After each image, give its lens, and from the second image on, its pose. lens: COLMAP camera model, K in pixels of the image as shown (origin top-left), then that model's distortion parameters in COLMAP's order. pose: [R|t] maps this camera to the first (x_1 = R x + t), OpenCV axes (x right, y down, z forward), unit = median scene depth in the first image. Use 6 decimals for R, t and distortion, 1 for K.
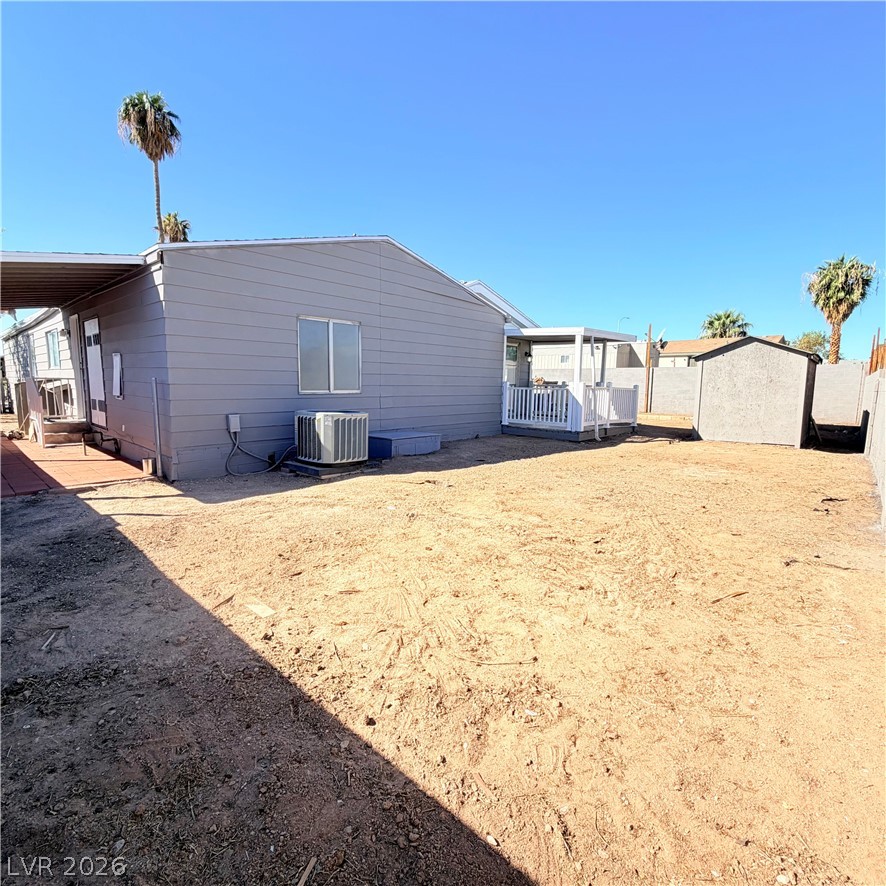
lens RADIAL K [[468.4, 0, 440.6], [0, 468.4, 441.0], [0, 0, 1]] dist [0.001719, -0.002267]
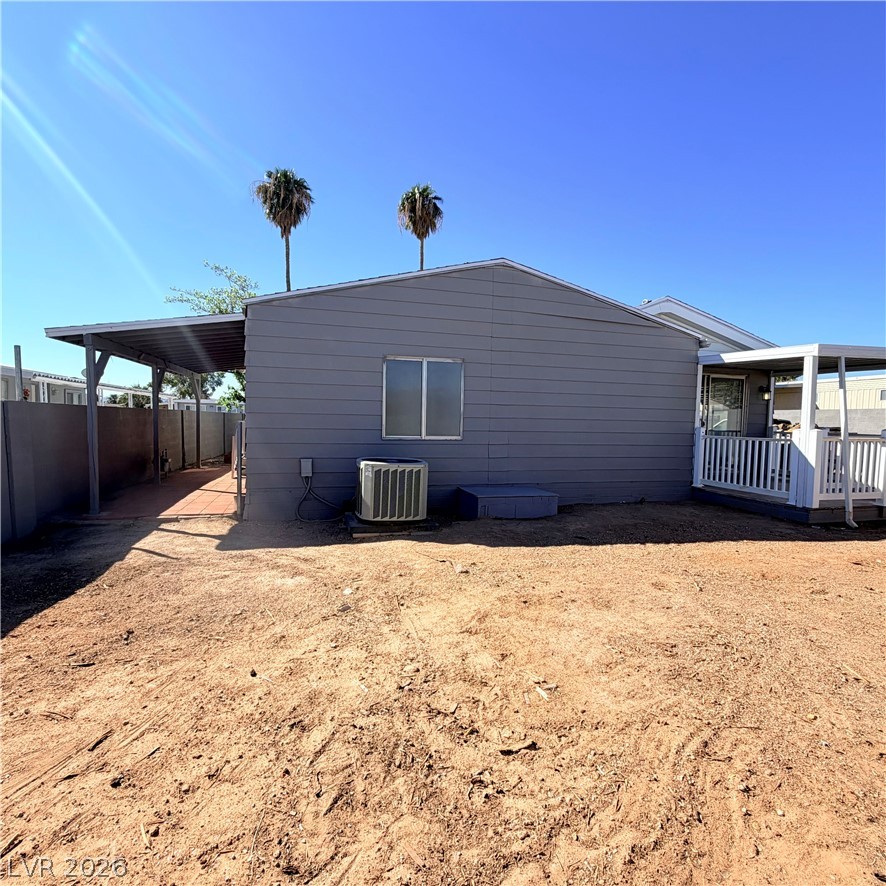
lens RADIAL K [[468.4, 0, 443.4], [0, 468.4, 443.6], [0, 0, 1]] dist [0.001719, -0.002267]
pose [[0.845431, 0.027169, -0.533392, 0.315437], [-0.073060, 0.995200, -0.065109, -0.043678], [0.529063, 0.094015, 0.843358, 0.303357]]
